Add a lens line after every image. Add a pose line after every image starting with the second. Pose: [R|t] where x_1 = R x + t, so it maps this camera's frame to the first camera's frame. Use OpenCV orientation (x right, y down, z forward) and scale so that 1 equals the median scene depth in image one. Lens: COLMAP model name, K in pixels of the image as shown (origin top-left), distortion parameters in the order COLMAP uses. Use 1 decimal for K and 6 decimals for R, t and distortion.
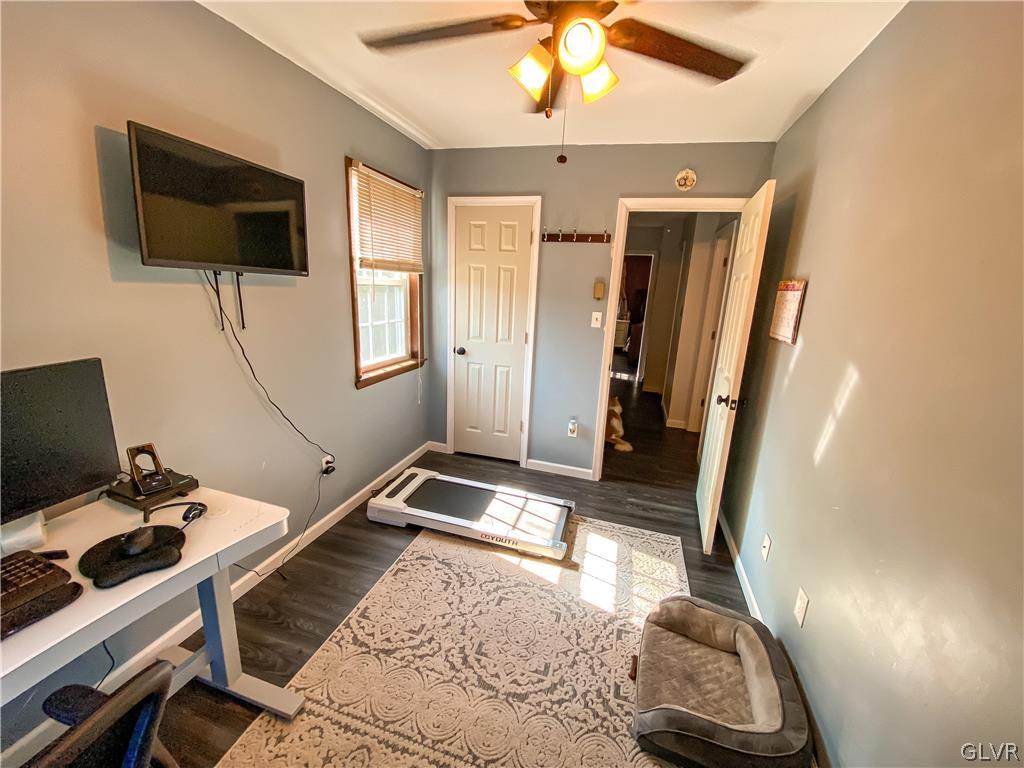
lens RADIAL K [[412.8, 0, 512.0], [0, 412.8, 384.0], [0, 0, 1]] dist [0.025889, -0.022074]
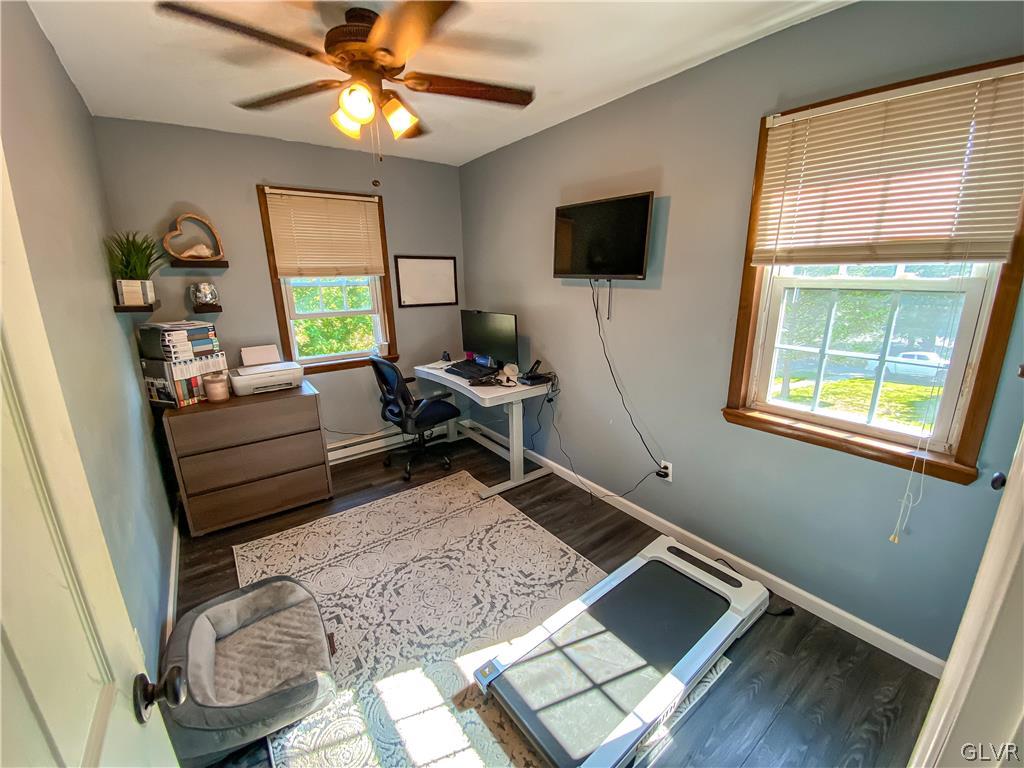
lens RADIAL K [[412.8, 0, 512.0], [0, 412.8, 384.0], [0, 0, 1]] dist [0.025889, -0.022074]
pose [[-0.601134, 0.162336, -0.782487, 0.621903], [-0.207096, 0.914056, 0.348730, -0.316179], [0.771848, 0.371683, -0.515851, 1.400132]]
